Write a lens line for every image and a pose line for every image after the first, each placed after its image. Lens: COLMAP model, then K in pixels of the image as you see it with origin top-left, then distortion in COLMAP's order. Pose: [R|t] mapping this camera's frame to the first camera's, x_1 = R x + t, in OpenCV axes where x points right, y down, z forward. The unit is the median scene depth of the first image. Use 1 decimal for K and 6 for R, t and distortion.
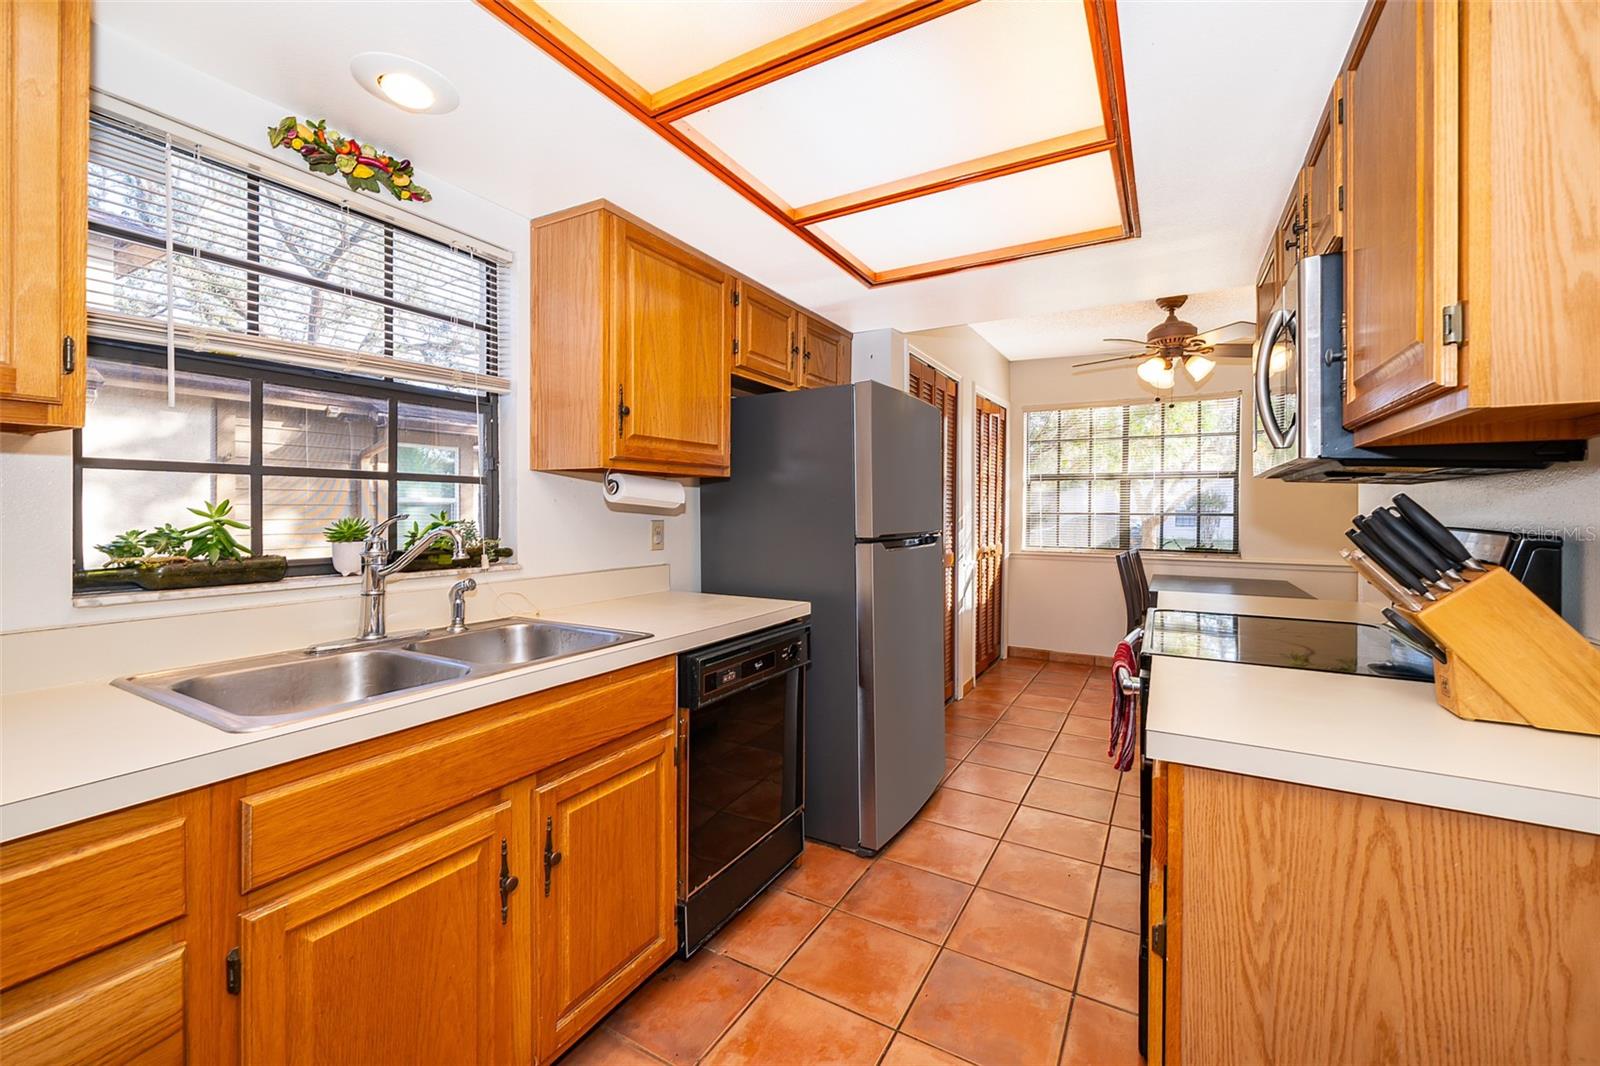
lens RADIAL K [[633.1, 0, 798.6], [0, 633.1, 513.7], [0, 0, 1]] dist [-0.005935, 0.000743]
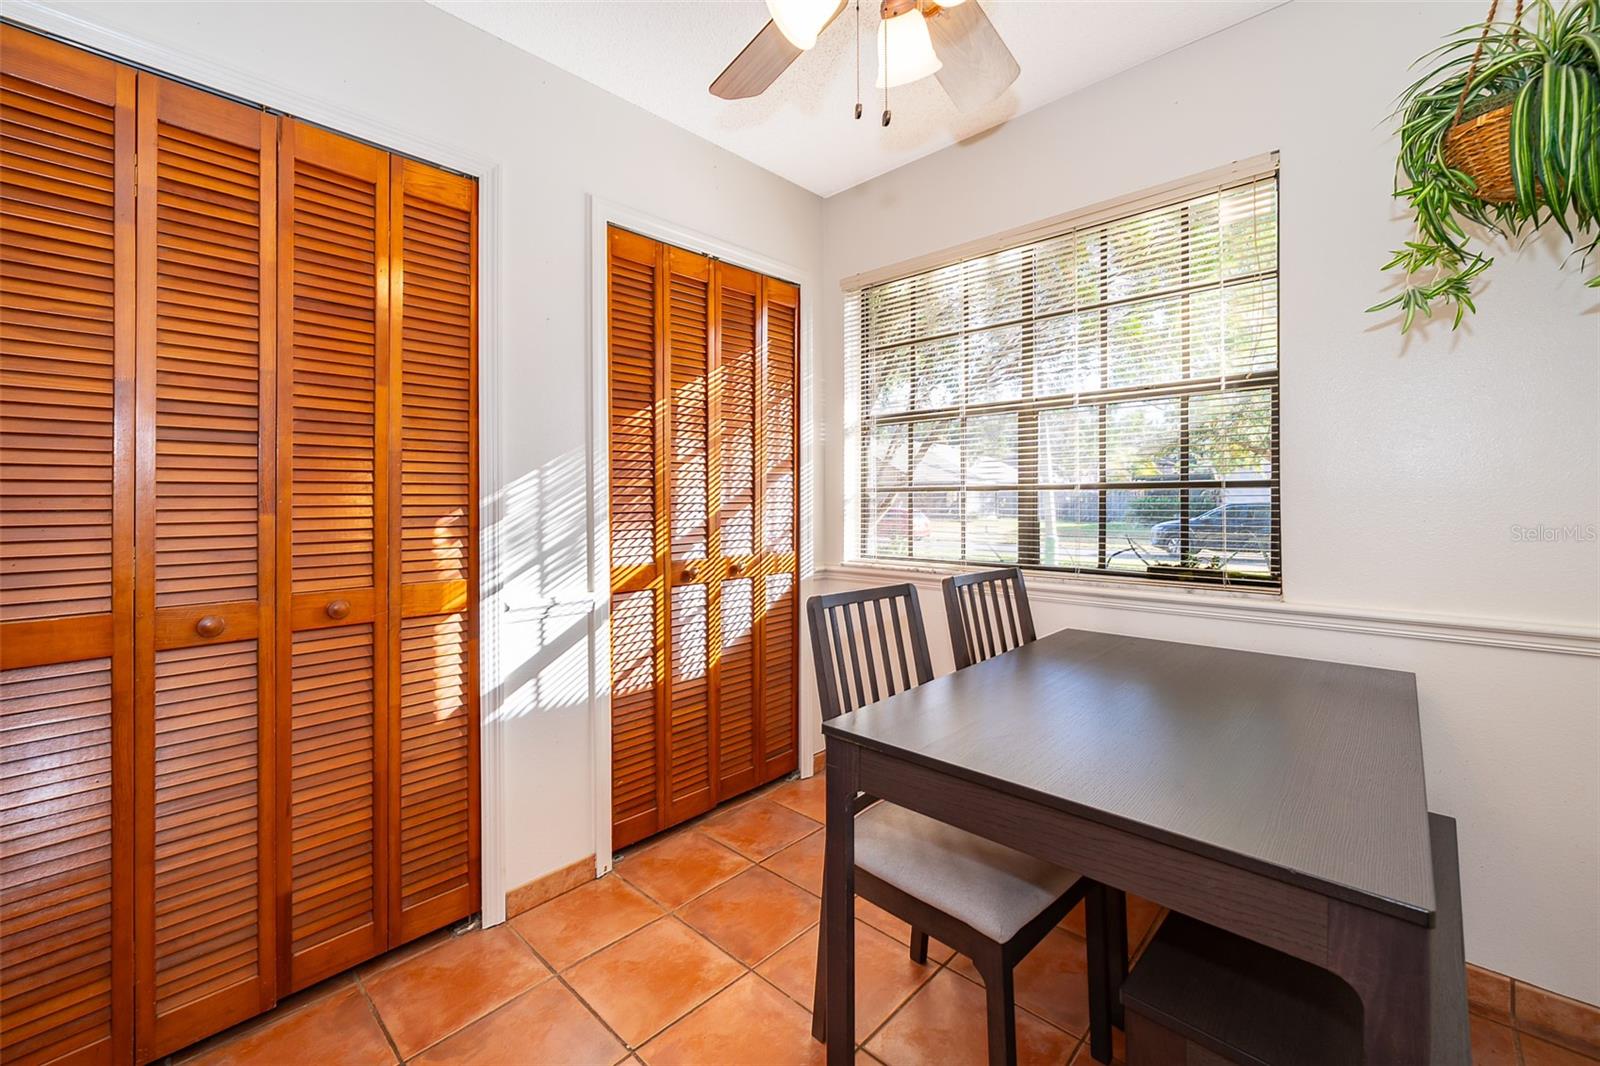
lens RADIAL K [[633.1, 0, 830.3], [0, 633.1, 499.1], [0, 0, 1]] dist [-0.005935, 0.000743]
pose [[0.977142, -0.010017, -0.212352, 0.500166], [0.007717, 0.999902, -0.011656, 0.013234], [0.212448, 0.009751, 0.977124, 0.558377]]
